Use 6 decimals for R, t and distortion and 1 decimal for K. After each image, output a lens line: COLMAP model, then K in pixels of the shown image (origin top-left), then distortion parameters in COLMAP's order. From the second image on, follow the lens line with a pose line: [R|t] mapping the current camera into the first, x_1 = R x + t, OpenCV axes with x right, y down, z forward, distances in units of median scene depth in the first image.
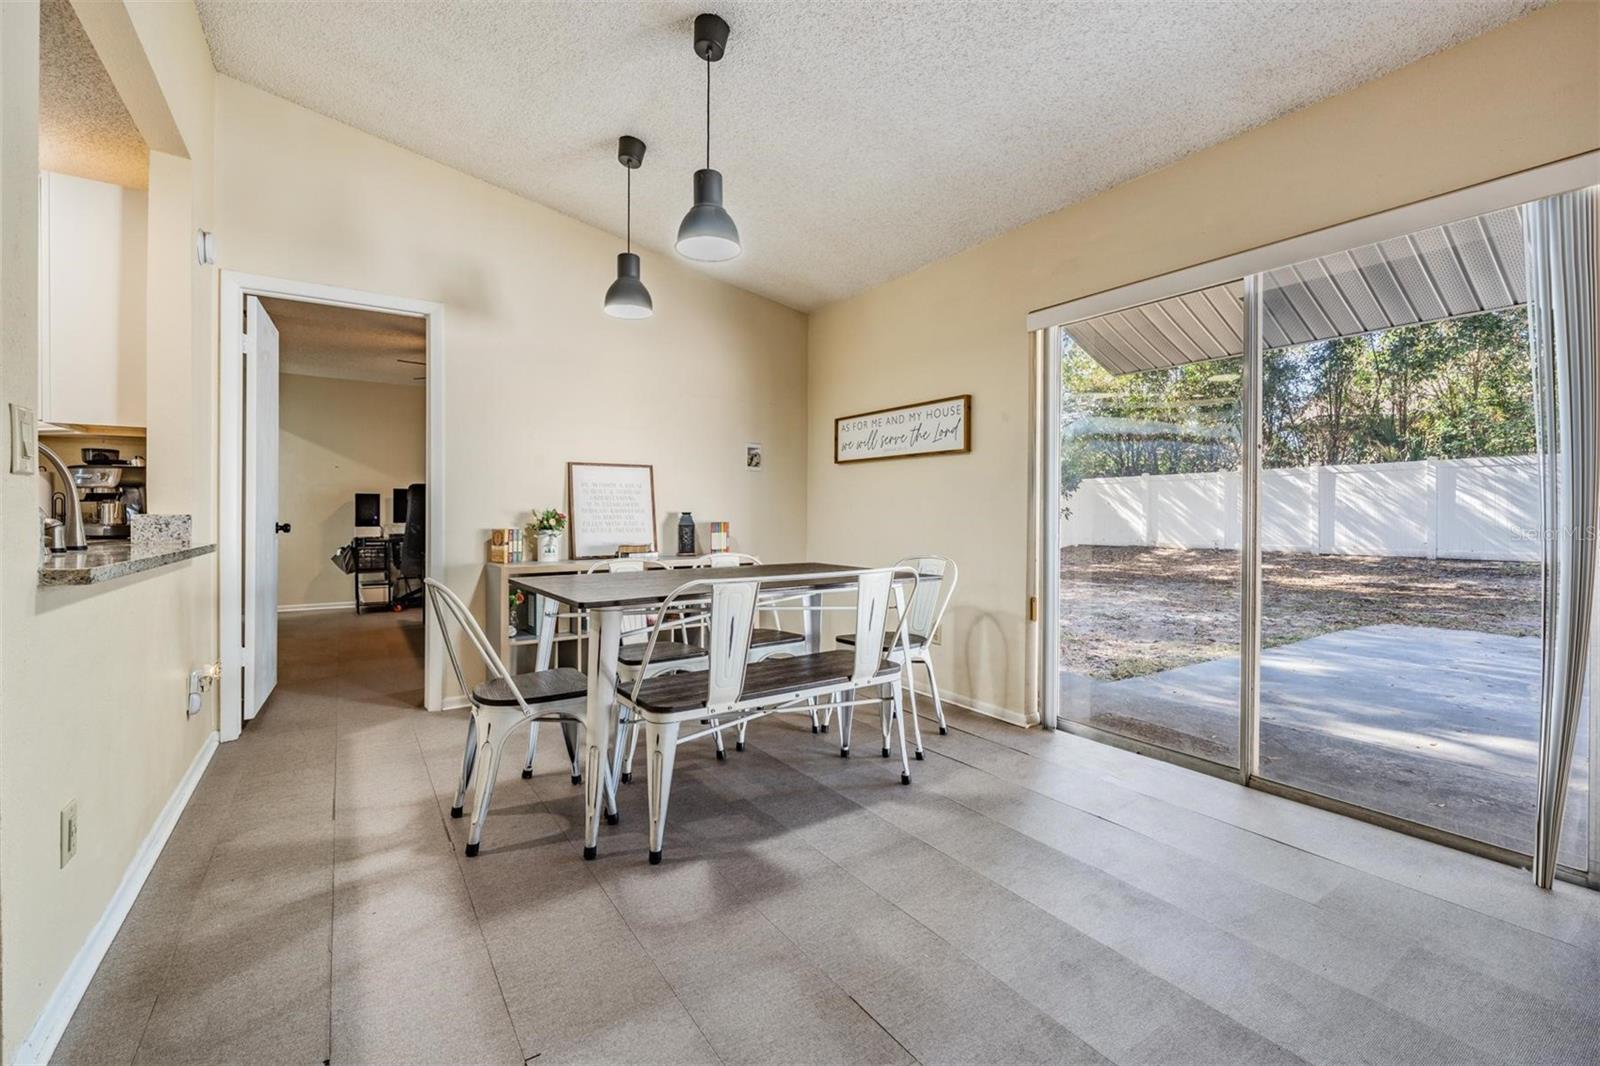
lens RADIAL K [[683.3, 0, 798.0], [0, 683.3, 514.8], [0, 0, 1]] dist [-0.000407, -0.000035]
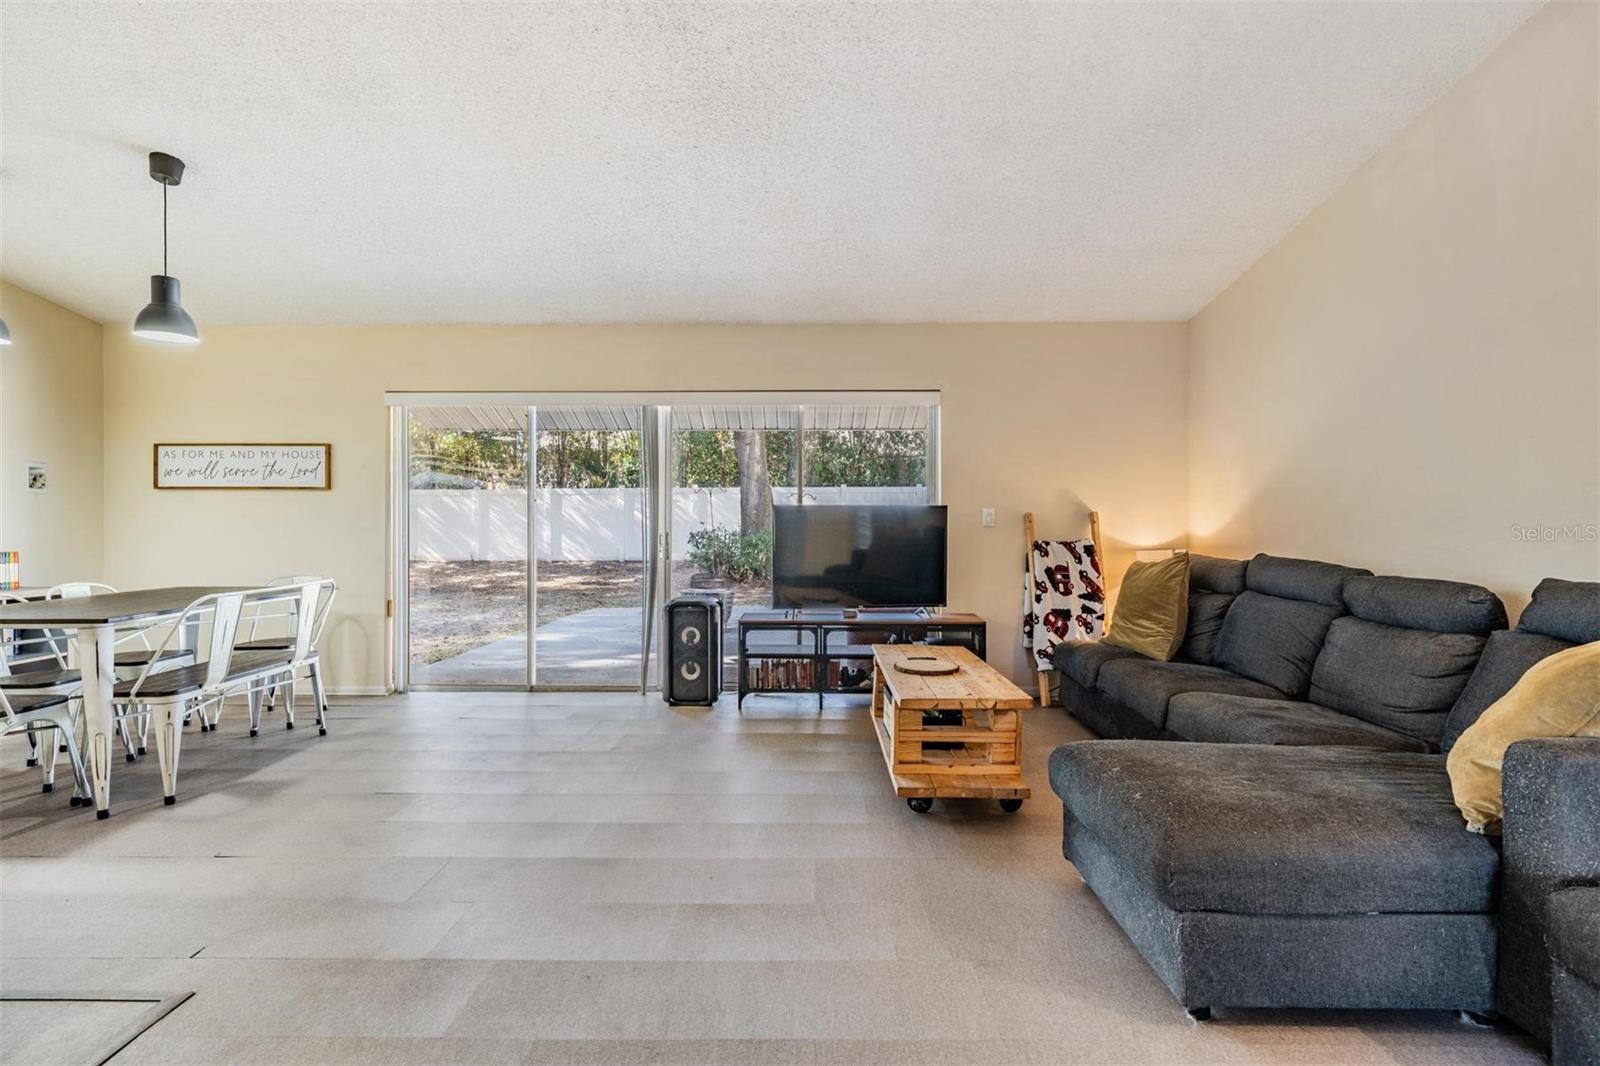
lens RADIAL K [[771.3, 0, 799.4], [0, 771.3, 525.4], [0, 0, 1]] dist [0.000206, 0.000117]
pose [[0.566729, -0.003740, 0.823896, -0.424318], [0.003726, 0.999991, 0.001976, -0.026240], [-0.823896, 0.001950, 0.566738, -0.505833]]
